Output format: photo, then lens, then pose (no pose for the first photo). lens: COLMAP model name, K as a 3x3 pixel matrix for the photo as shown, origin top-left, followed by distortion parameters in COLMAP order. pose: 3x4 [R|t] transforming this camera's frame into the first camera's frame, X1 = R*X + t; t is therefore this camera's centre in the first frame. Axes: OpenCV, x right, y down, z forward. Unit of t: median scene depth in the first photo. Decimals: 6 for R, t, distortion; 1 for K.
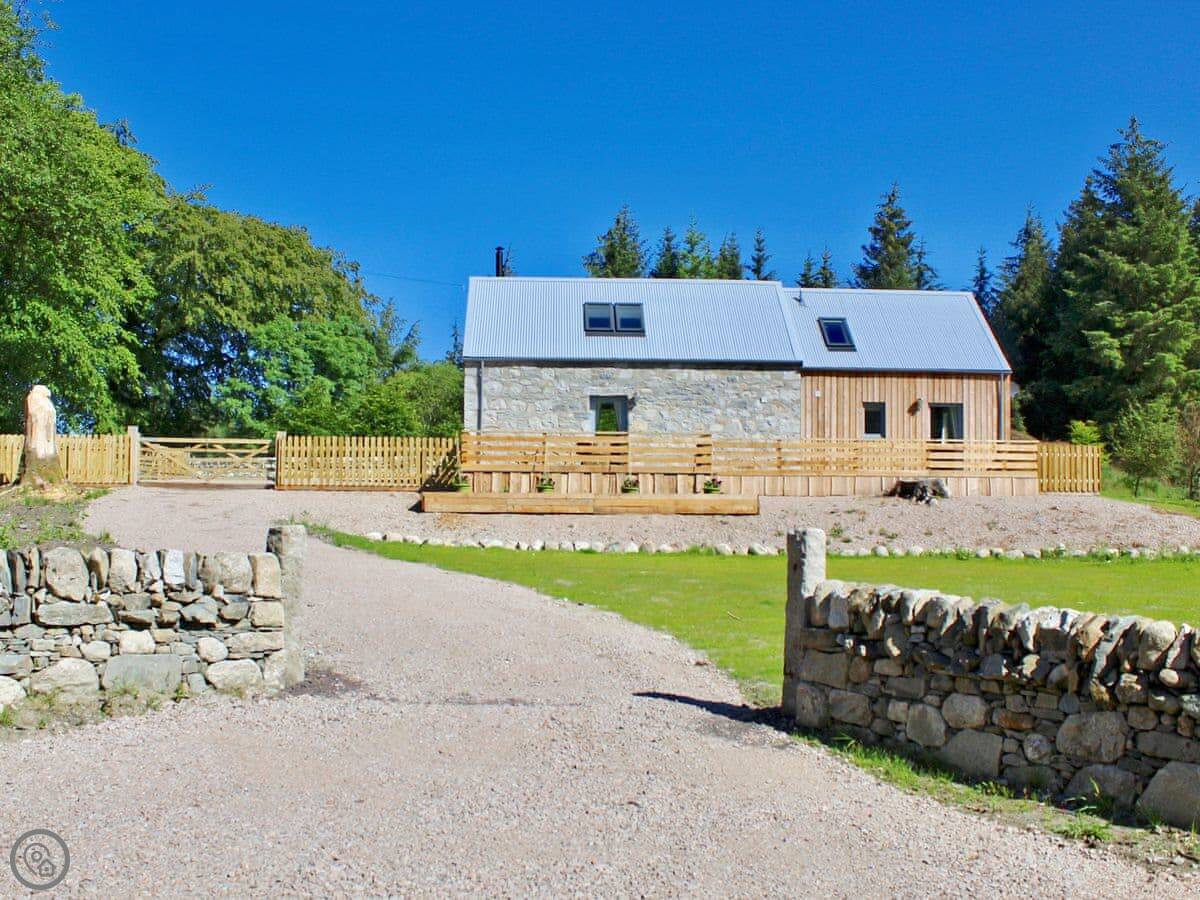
lens RADIAL K [[1072.3, 0, 602.5], [0, 1072.3, 451.0], [0, 0, 1]] dist [-0.051230, 0.006718]
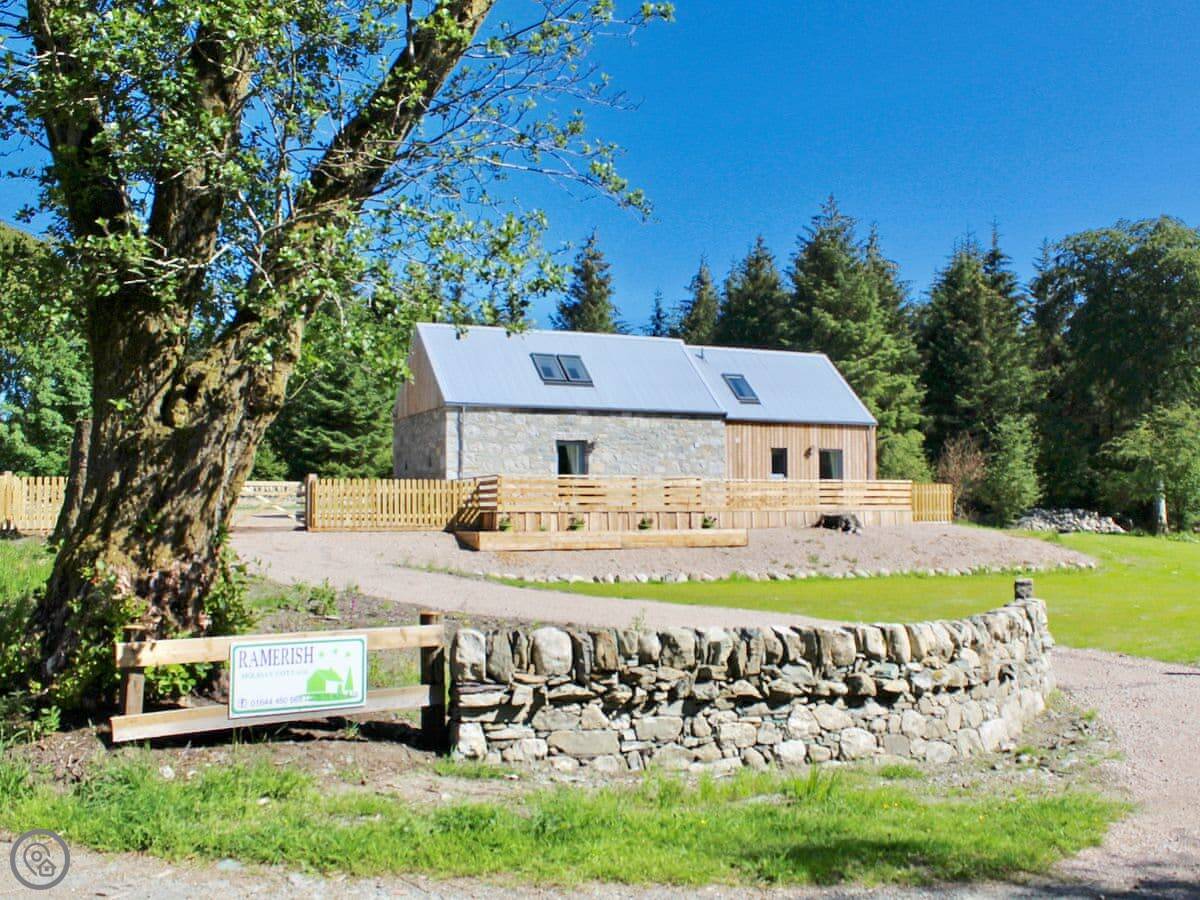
lens RADIAL K [[1072.3, 0, 595.3], [0, 1072.3, 445.5], [0, 0, 1]] dist [-0.051230, 0.006718]
pose [[0.937977, 0.010397, 0.346543, -0.352790], [-0.002648, 0.999736, -0.022827, -0.020257], [-0.346688, 0.020494, 0.937756, -0.050379]]
